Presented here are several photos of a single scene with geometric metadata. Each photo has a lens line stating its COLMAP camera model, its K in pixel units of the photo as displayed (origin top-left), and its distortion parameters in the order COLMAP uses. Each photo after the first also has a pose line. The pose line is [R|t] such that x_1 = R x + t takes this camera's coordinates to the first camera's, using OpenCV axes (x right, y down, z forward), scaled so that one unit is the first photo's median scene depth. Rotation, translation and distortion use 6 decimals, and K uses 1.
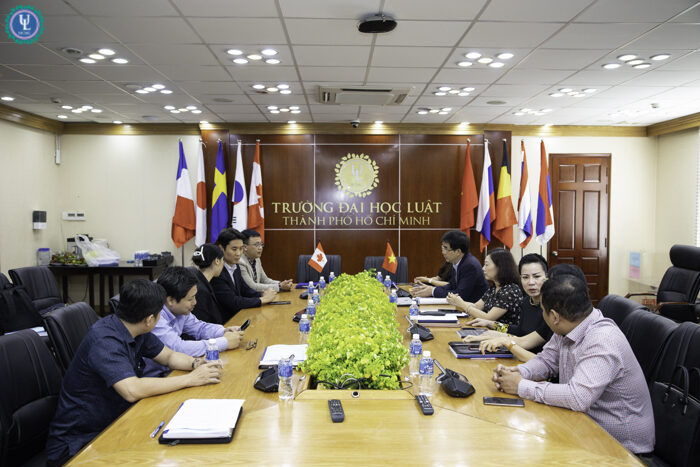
lens RADIAL K [[645.2, 0, 350.0], [0, 645.2, 233.5], [0, 0, 1]] dist [-0.007536, -0.001836]
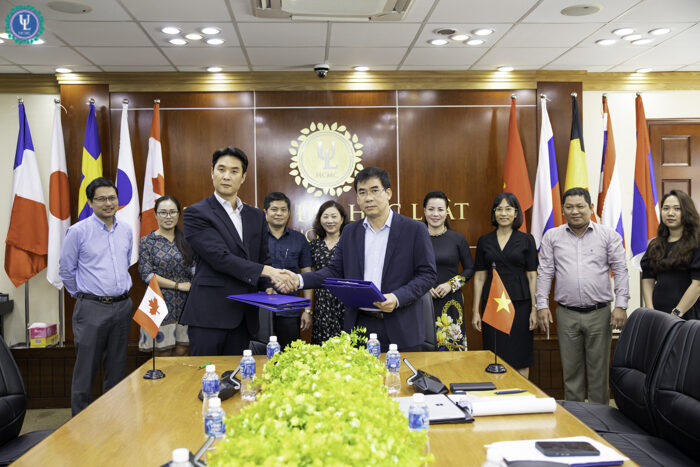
lens RADIAL K [[846.0, 0, 350.0], [0, 846.0, 233.5], [0, 0, 1]] dist [0.025518, 0.026250]
pose [[0.999316, -0.015397, 0.033626, 0.005228], [0.016420, 0.999404, -0.030365, 0.002727], [-0.033139, 0.030897, 0.998973, 0.227433]]
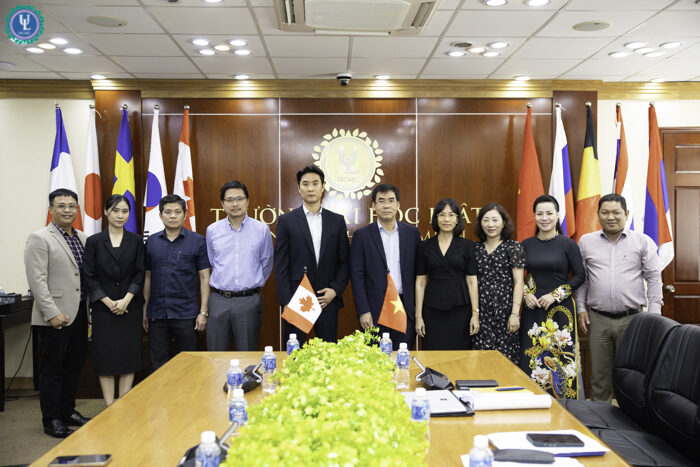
lens RADIAL K [[837.7, 0, 350.0], [0, 837.7, 233.5], [0, 0, 1]] dist [0.033720, 0.015356]
pose [[0.999978, -0.003693, 0.005517, 0.008298], [0.003852, 0.999570, -0.029067, 0.000122], [-0.005407, 0.029087, 0.999562, 0.203618]]
